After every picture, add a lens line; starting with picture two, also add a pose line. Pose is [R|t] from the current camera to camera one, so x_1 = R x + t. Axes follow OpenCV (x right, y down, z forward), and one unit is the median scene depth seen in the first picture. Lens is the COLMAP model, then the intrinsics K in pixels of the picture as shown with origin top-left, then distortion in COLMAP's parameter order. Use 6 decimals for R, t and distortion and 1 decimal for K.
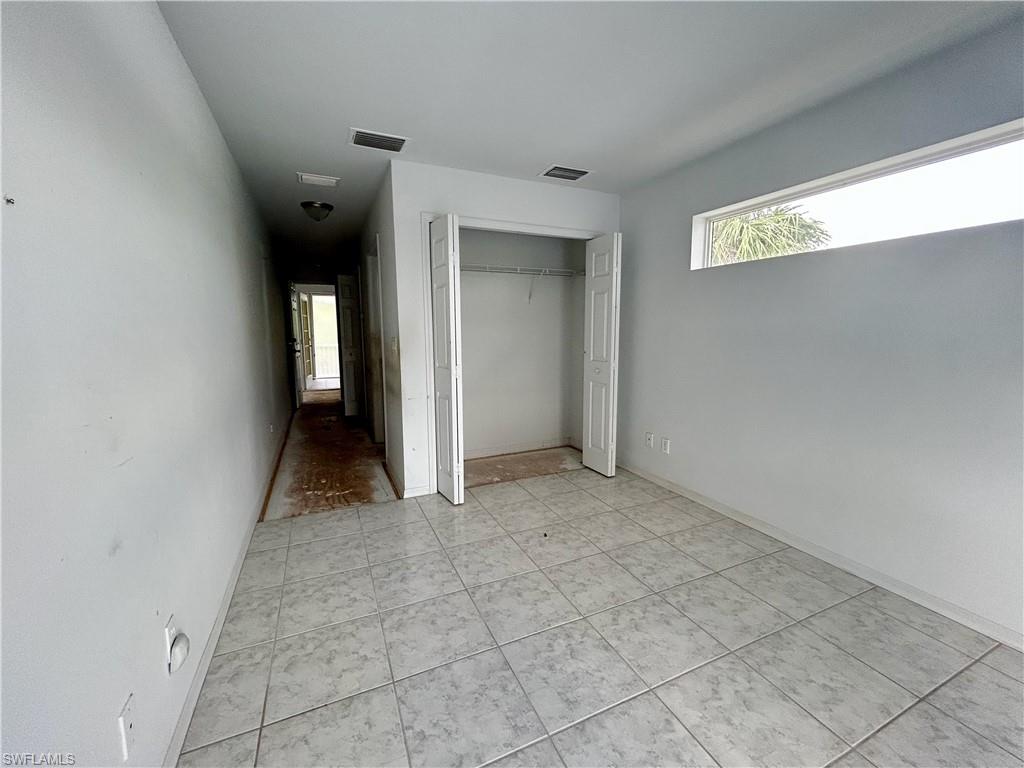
lens RADIAL K [[417.2, 0, 510.4], [0, 417.2, 383.5], [0, 0, 1]] dist [-0.000141, 0.000713]
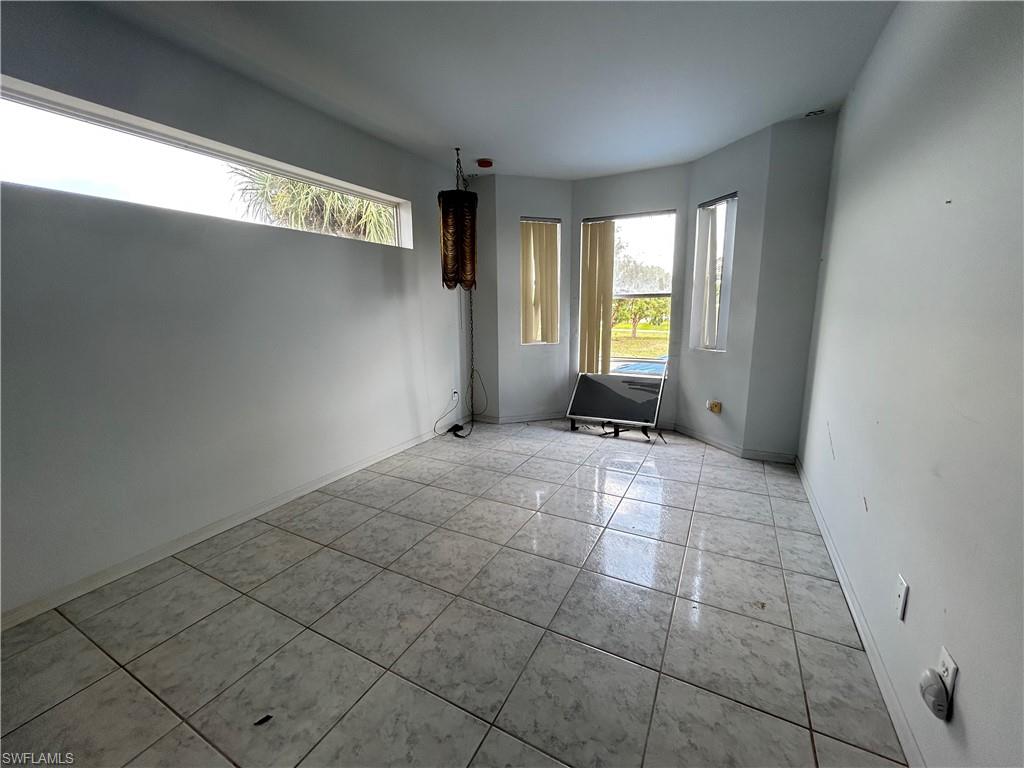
lens RADIAL K [[417.2, 0, 510.2], [0, 417.2, 379.8], [0, 0, 1]] dist [-0.000141, 0.000713]
pose [[-0.614061, -0.132303, 0.778091, -0.589183], [0.114557, 0.960470, 0.253721, -0.151163], [-0.780901, 0.244936, -0.574631, 1.353270]]
